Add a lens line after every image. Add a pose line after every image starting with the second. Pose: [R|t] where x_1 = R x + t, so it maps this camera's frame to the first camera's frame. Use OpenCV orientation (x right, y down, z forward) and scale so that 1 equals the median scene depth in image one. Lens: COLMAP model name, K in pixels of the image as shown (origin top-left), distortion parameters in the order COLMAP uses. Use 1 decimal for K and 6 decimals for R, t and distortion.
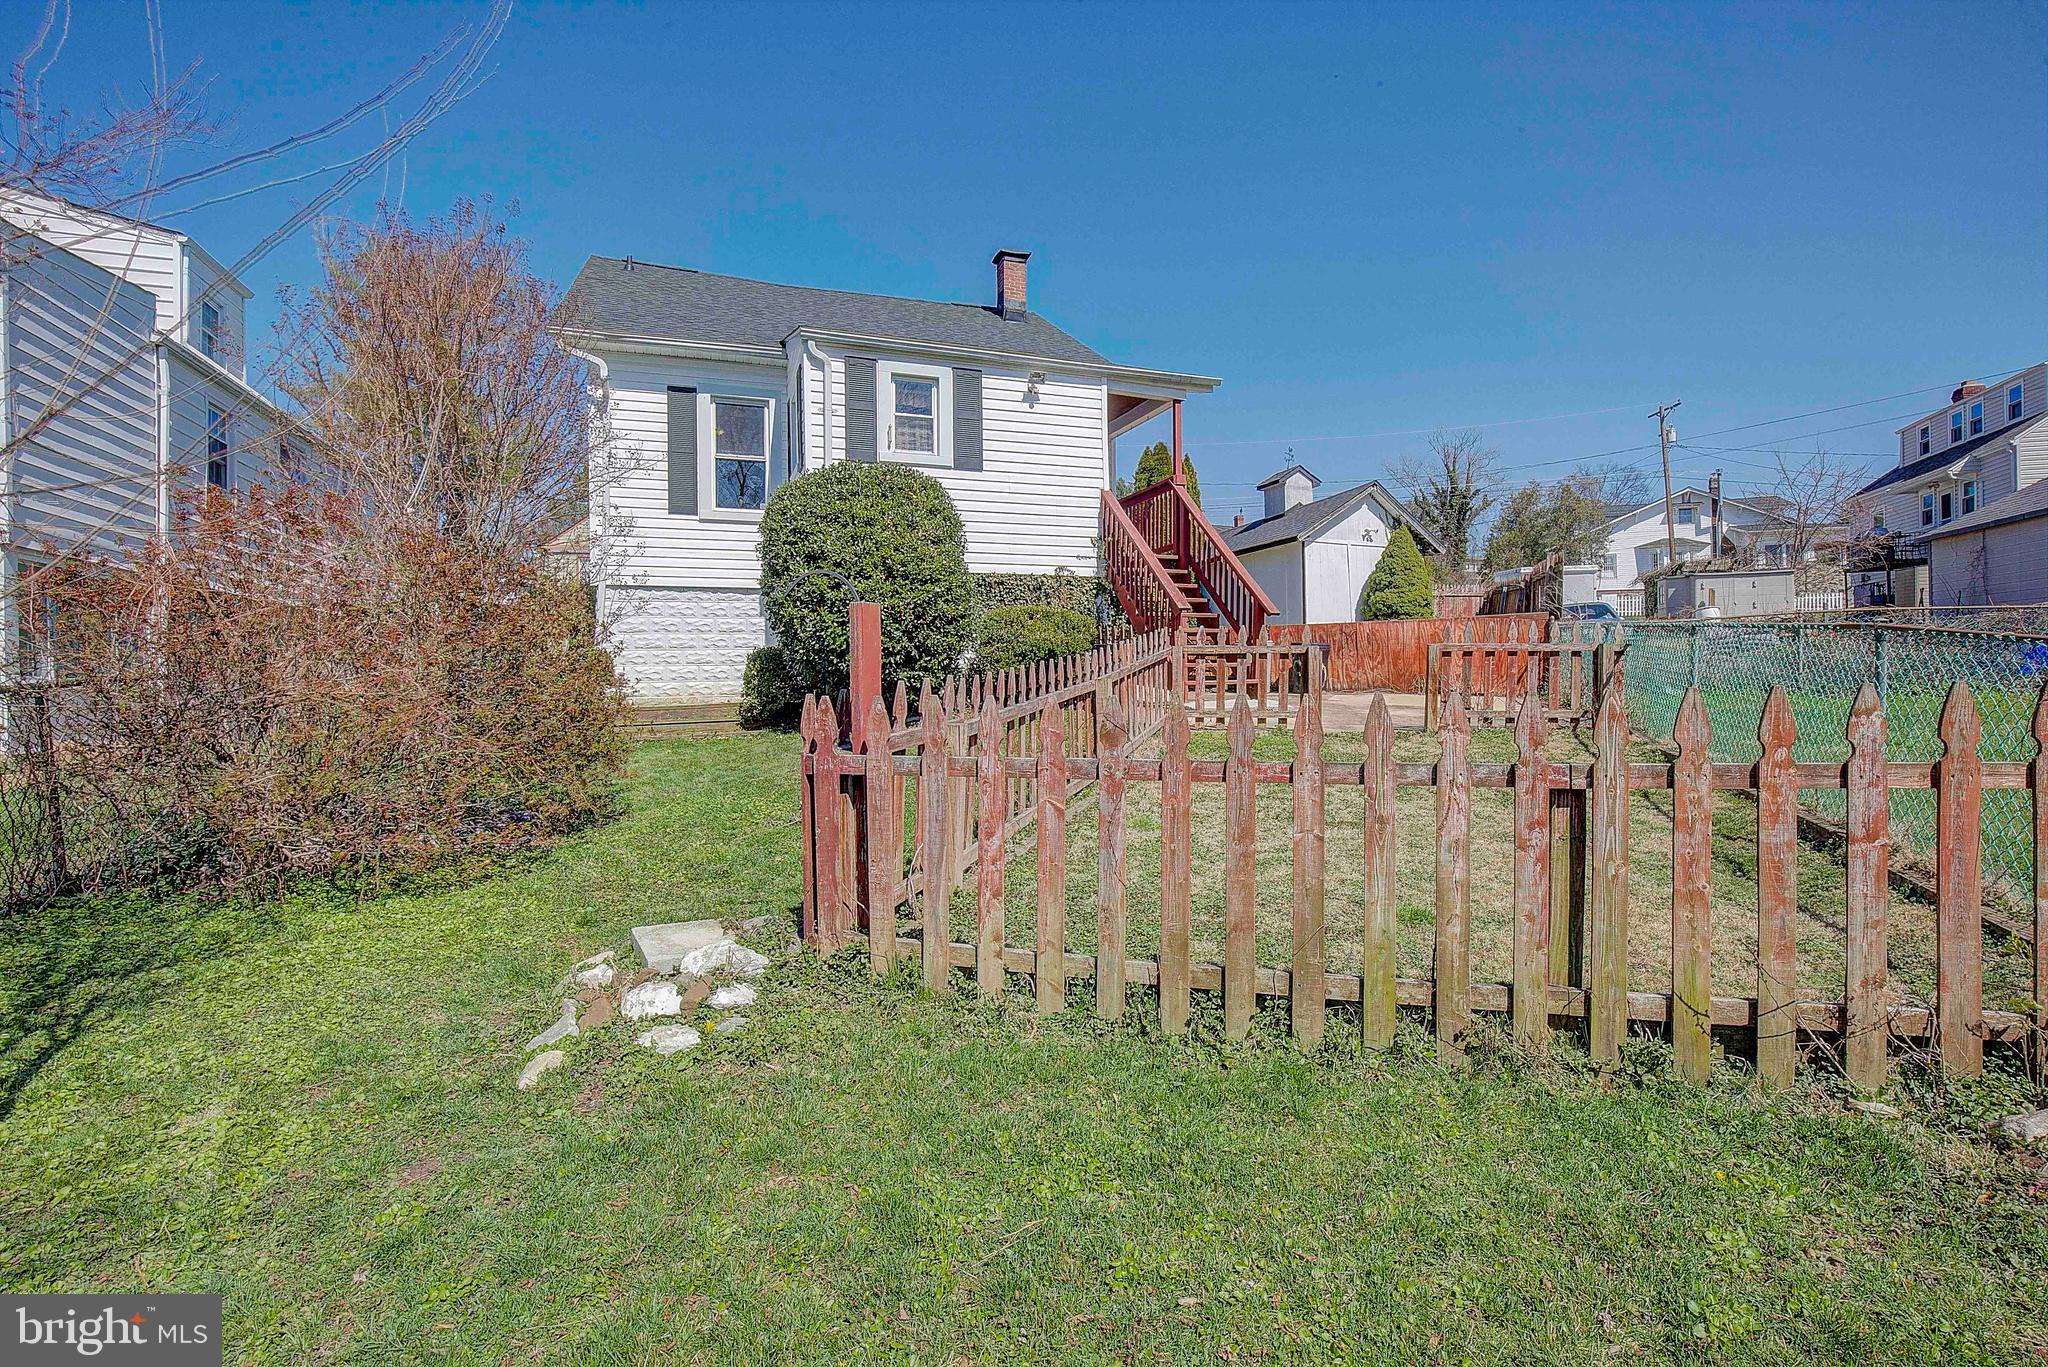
lens RADIAL K [[931.9, 0, 1037.9], [0, 931.9, 690.3], [0, 0, 1]] dist [-0.031456, 0.002726]
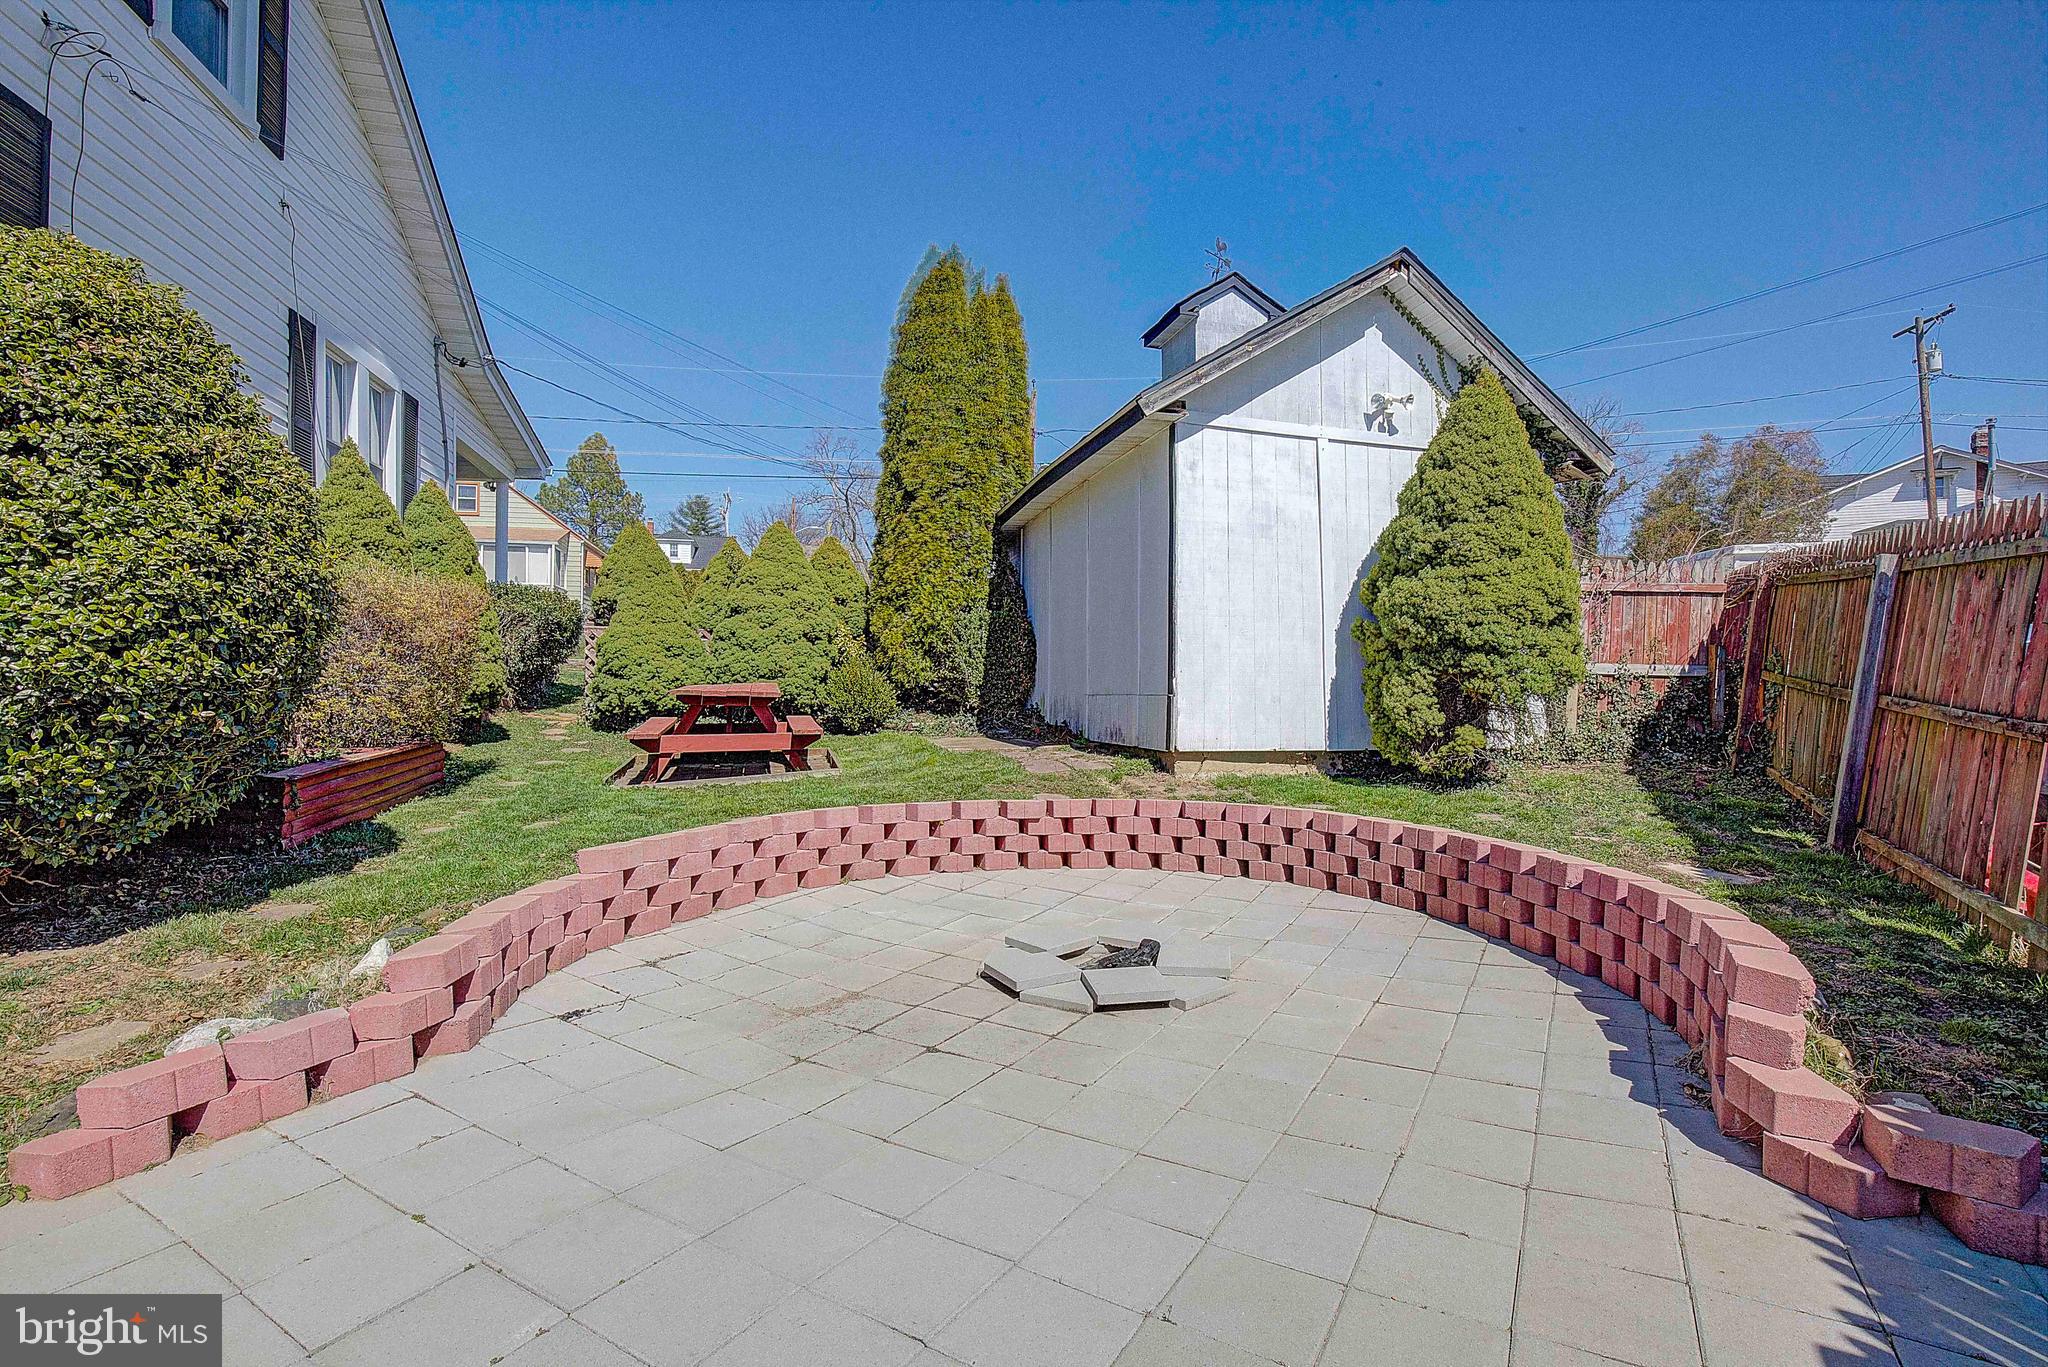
lens RADIAL K [[931.9, 0, 1035.7], [0, 931.9, 685.4], [0, 0, 1]] dist [-0.031456, 0.002726]
pose [[0.994208, 0.018204, -0.105923, 0.241662], [-0.018758, 0.999815, -0.004232, -0.056942], [0.105826, 0.006195, 0.994365, 0.585759]]
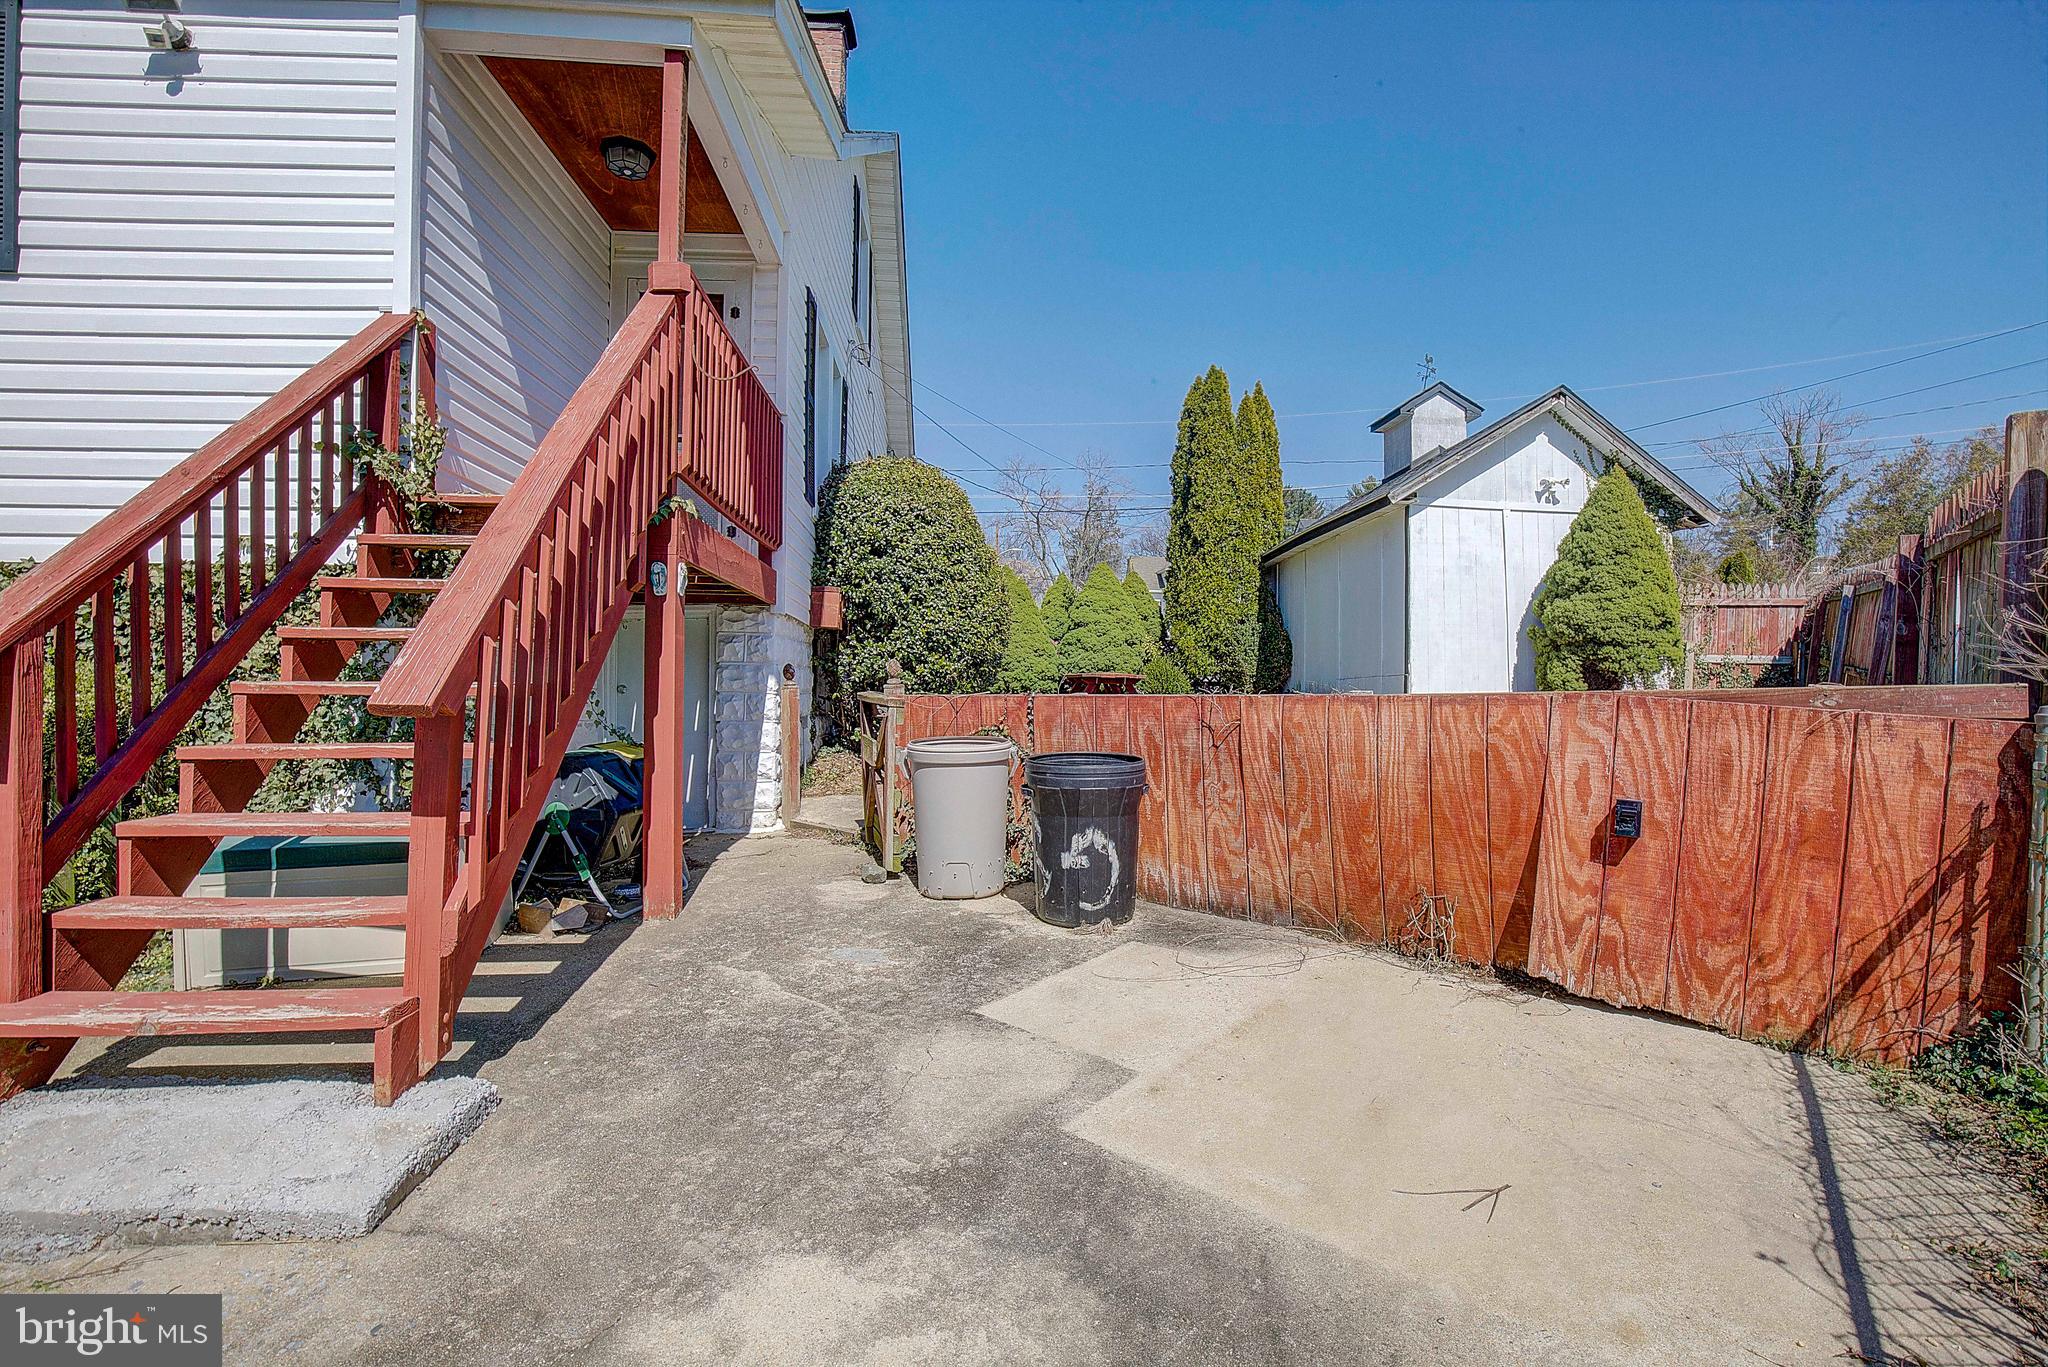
lens RADIAL K [[931.9, 0, 1032.4], [0, 931.9, 688.3], [0, 0, 1]] dist [-0.031456, 0.002726]
pose [[0.960608, 0.017569, -0.277350, 0.201382], [-0.021720, 0.999693, -0.011901, -0.039306], [0.277056, 0.017456, 0.960695, 0.379457]]
